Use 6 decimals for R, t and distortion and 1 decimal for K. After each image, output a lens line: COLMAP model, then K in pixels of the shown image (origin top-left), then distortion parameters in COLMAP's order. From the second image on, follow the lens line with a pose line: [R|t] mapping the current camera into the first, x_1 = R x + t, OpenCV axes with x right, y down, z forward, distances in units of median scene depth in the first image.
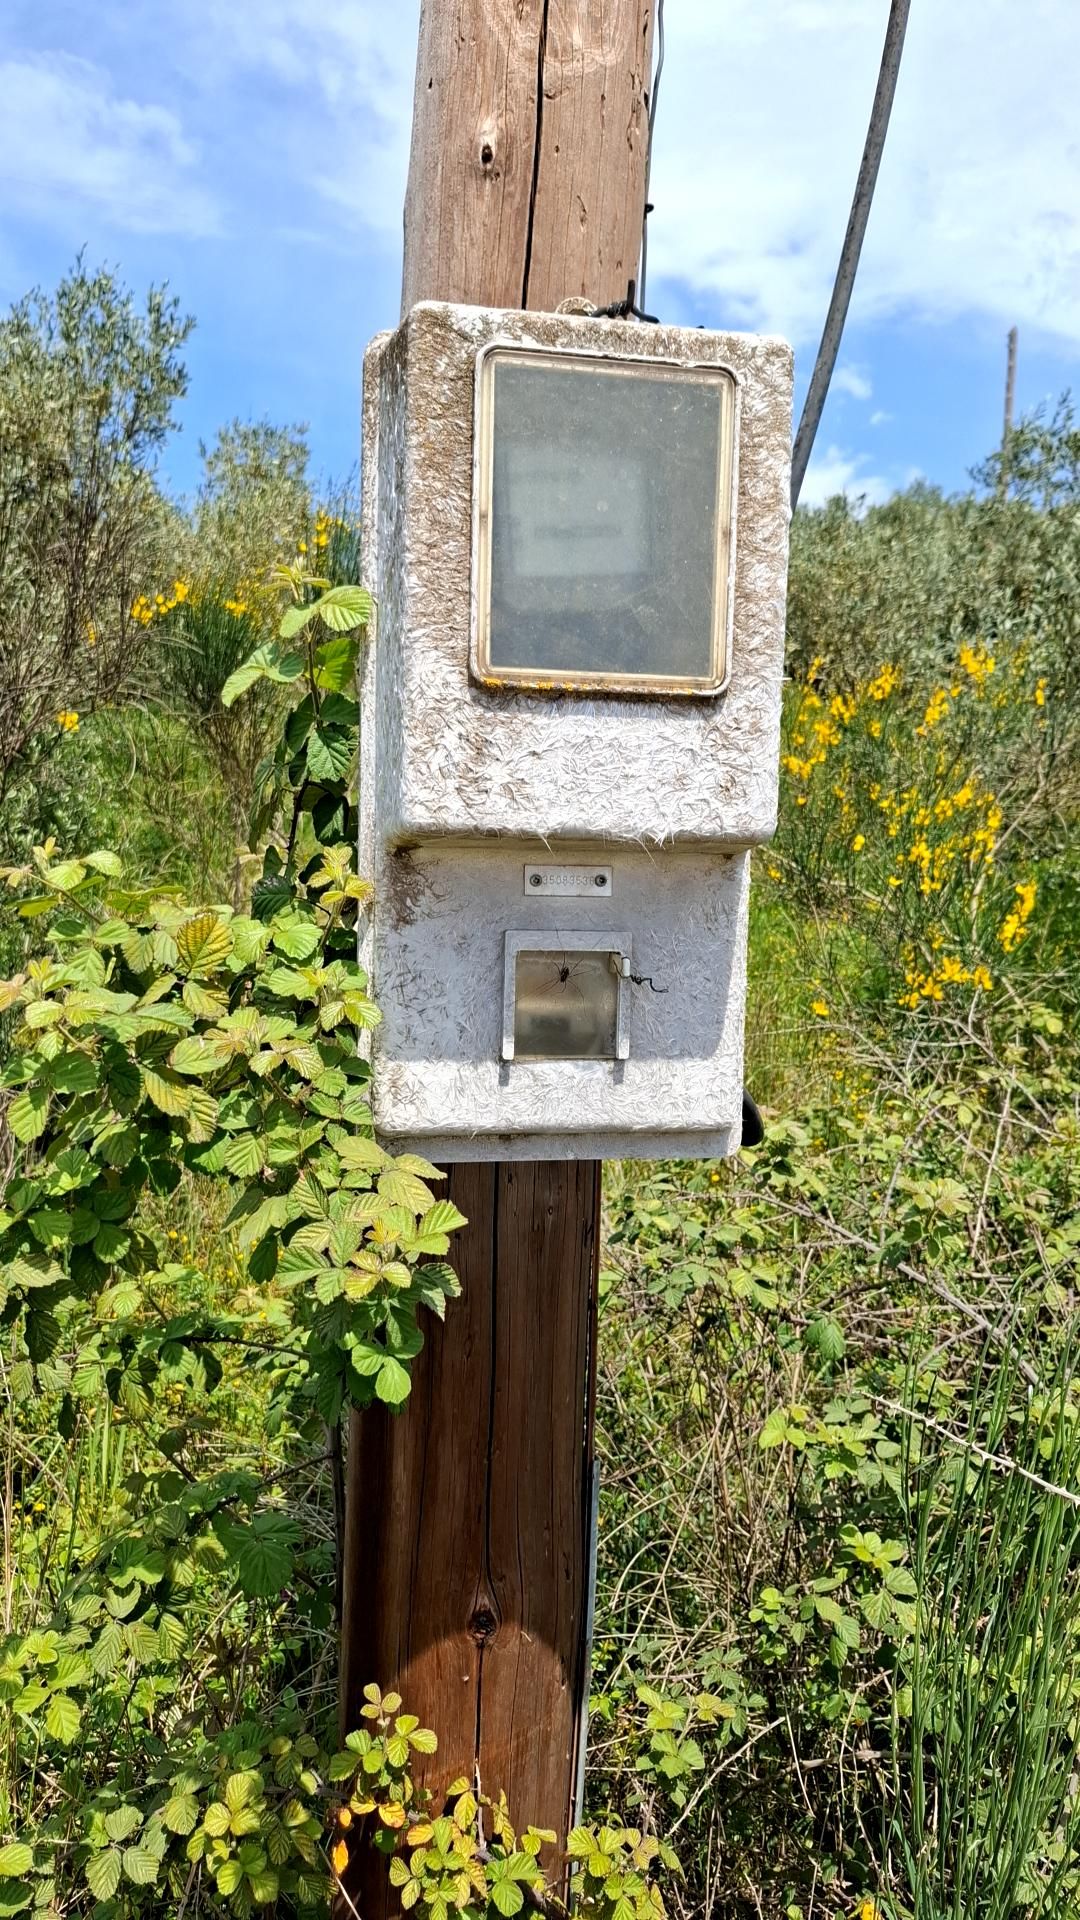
lens RADIAL K [[1273.8, 0, 540.0], [0, 1273.8, 960.0], [0, 0, 1]] dist [-0.040831, 0.005774]
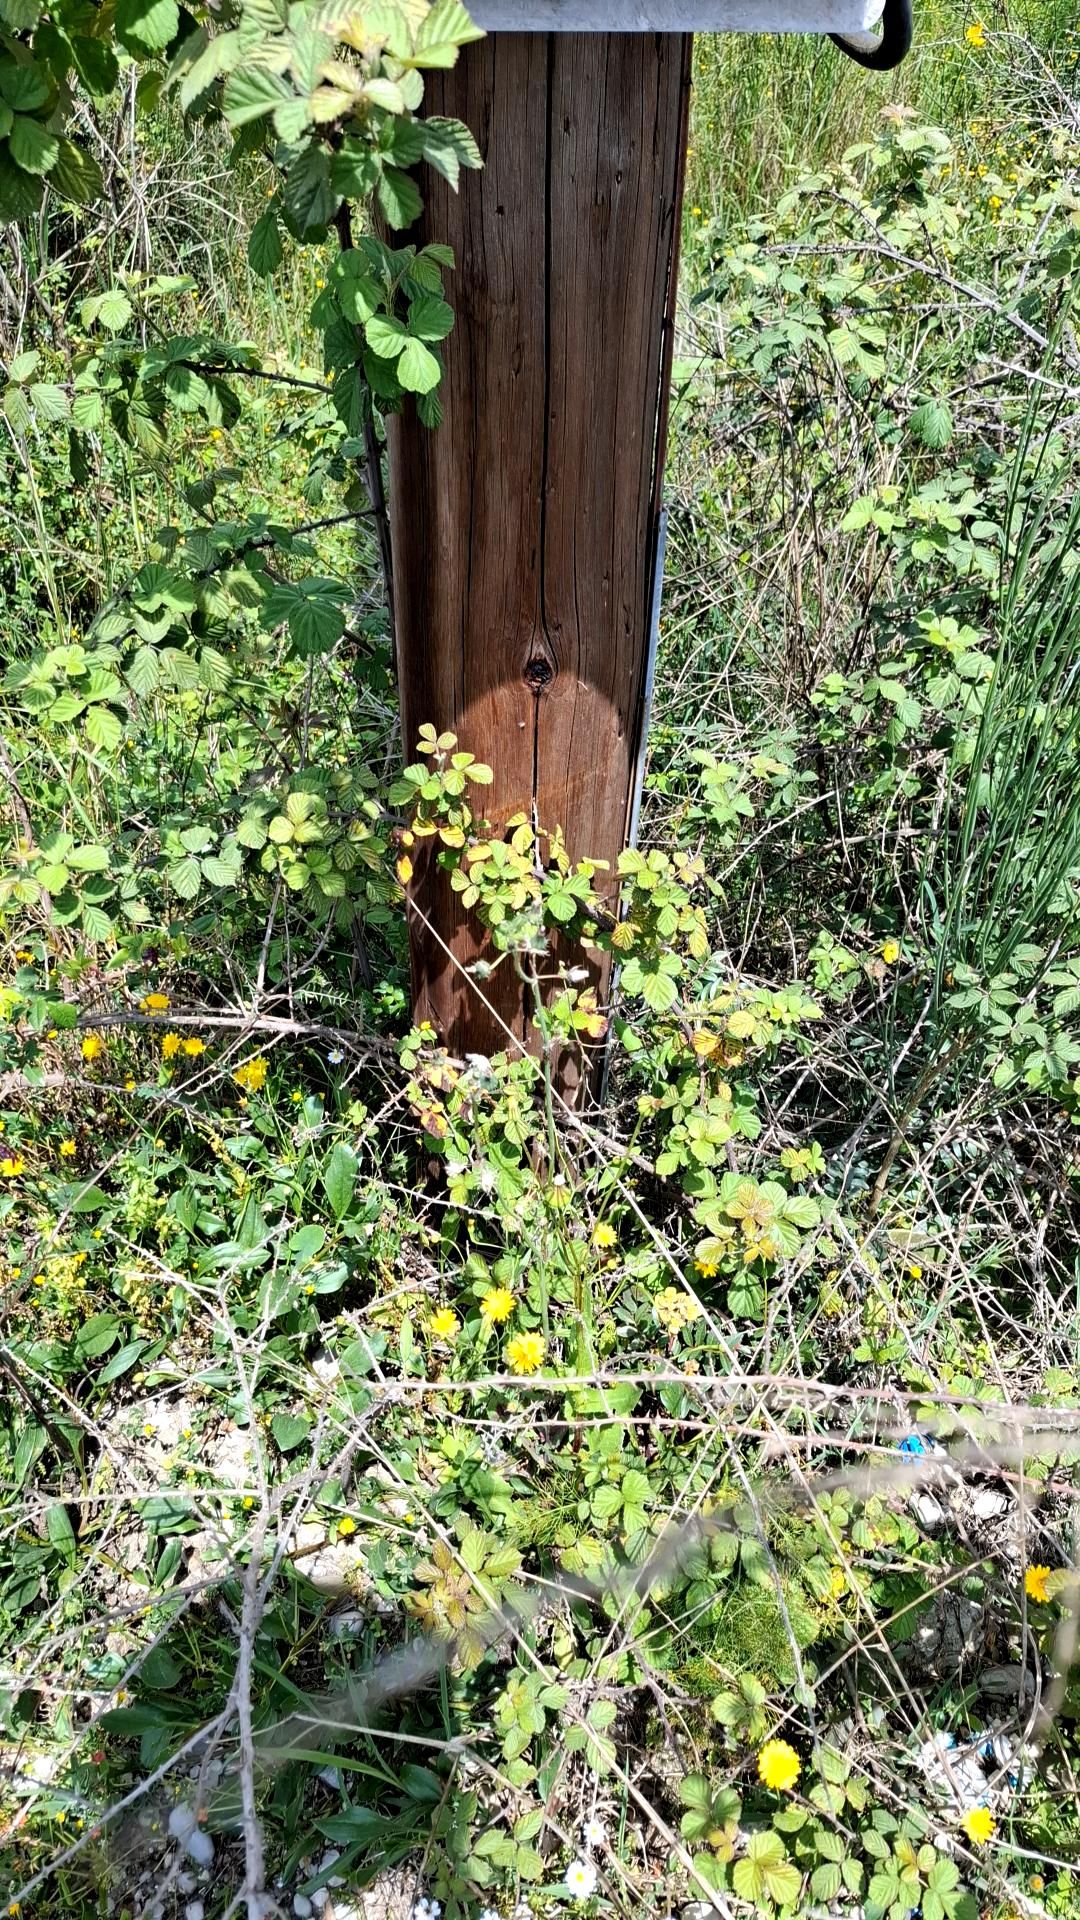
lens RADIAL K [[1307.8, 0, 540.0], [0, 1307.8, 960.0], [0, 0, 1]] dist [-0.000682, -0.001219]
pose [[0.998553, 0.023509, -0.048357, 0.011013], [0.010657, 0.794983, 0.606538, 0.095812], [0.052702, -0.606176, 0.793582, 0.064797]]
